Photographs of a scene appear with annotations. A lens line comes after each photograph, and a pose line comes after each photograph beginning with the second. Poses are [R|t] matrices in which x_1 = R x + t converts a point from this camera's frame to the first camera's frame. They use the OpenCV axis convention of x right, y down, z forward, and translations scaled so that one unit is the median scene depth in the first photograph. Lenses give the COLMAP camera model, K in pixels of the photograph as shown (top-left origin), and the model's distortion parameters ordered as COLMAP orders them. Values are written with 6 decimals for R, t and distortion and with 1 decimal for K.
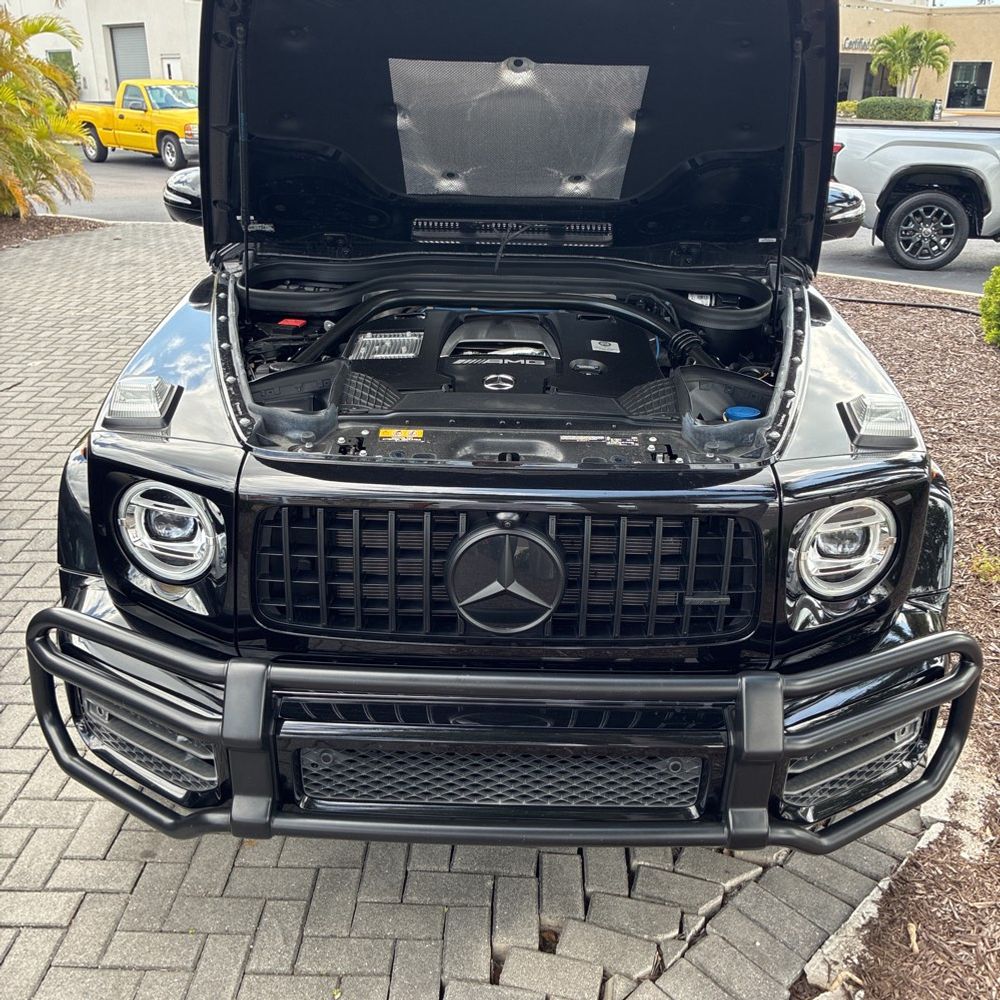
lens RADIAL K [[1059.6, 0, 499.8], [0, 1059.6, 482.1], [0, 0, 1]] dist [0.044002, -0.045315]
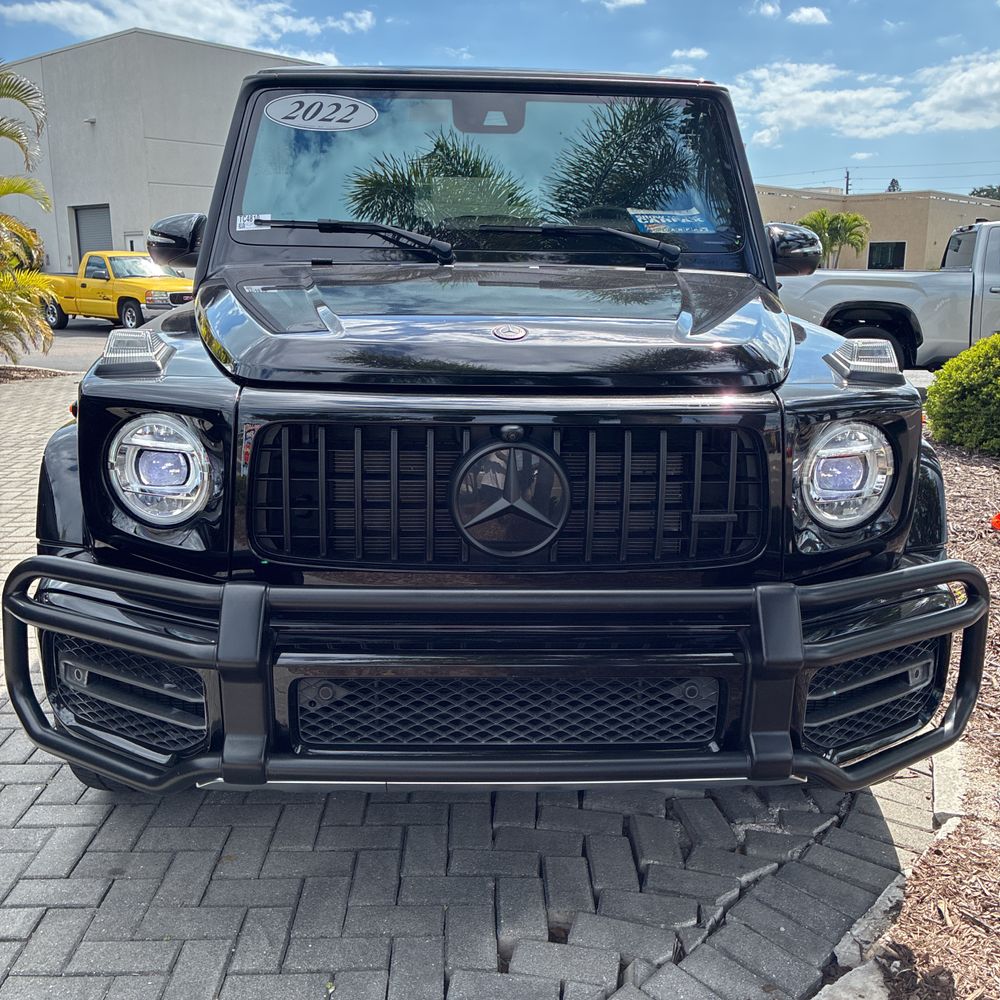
lens RADIAL K [[1059.6, 0, 499.8], [0, 1059.6, 482.1], [0, 0, 1]] dist [0.044002, -0.045315]
pose [[0.998669, -0.017382, 0.048557, -0.043300], [0.025576, 0.984483, -0.173604, 0.205446], [-0.044786, 0.174615, 0.983618, 0.026642]]
